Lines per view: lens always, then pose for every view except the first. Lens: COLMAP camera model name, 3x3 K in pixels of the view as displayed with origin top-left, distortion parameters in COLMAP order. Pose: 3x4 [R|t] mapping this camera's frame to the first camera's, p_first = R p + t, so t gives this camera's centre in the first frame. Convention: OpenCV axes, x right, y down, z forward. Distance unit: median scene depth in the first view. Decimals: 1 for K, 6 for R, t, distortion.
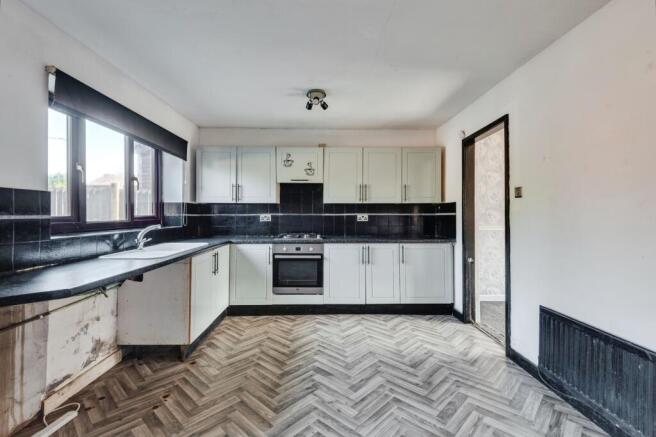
lens RADIAL K [[299.0, 0, 323.8], [0, 299.0, 217.6], [0, 0, 1]] dist [0.020533, -0.009402]
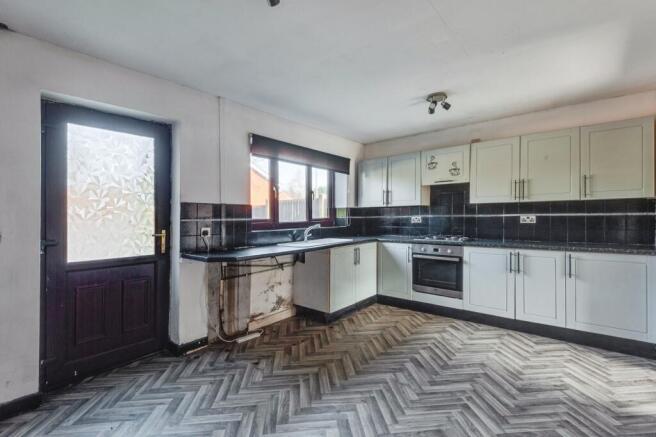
lens RADIAL K [[299.0, 0, 322.8], [0, 299.0, 222.2], [0, 0, 1]] dist [0.020533, -0.009402]
pose [[0.752858, 0.003452, -0.658173, 0.372300], [0.003016, 0.999958, 0.008695, 0.000439], [0.658176, -0.008531, 0.752816, -0.023272]]
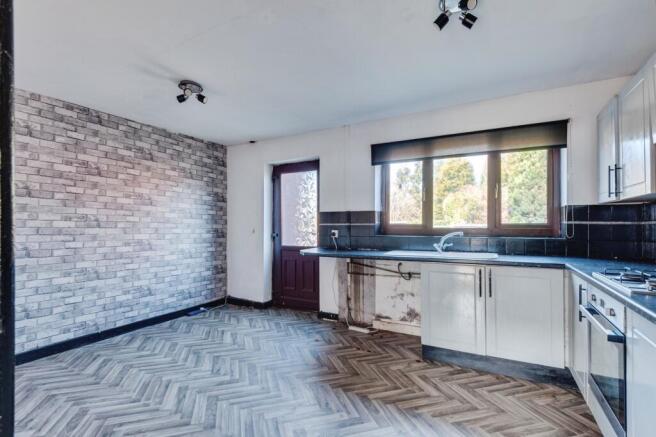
lens RADIAL K [[299.0, 0, 321.6], [0, 299.0, 224.0], [0, 0, 1]] dist [0.020533, -0.009402]
pose [[-0.487733, -0.000906, -0.872993, 0.596130], [-0.008162, 0.999960, 0.003522, -0.004447], [0.872955, 0.008844, -0.487721, 1.089051]]
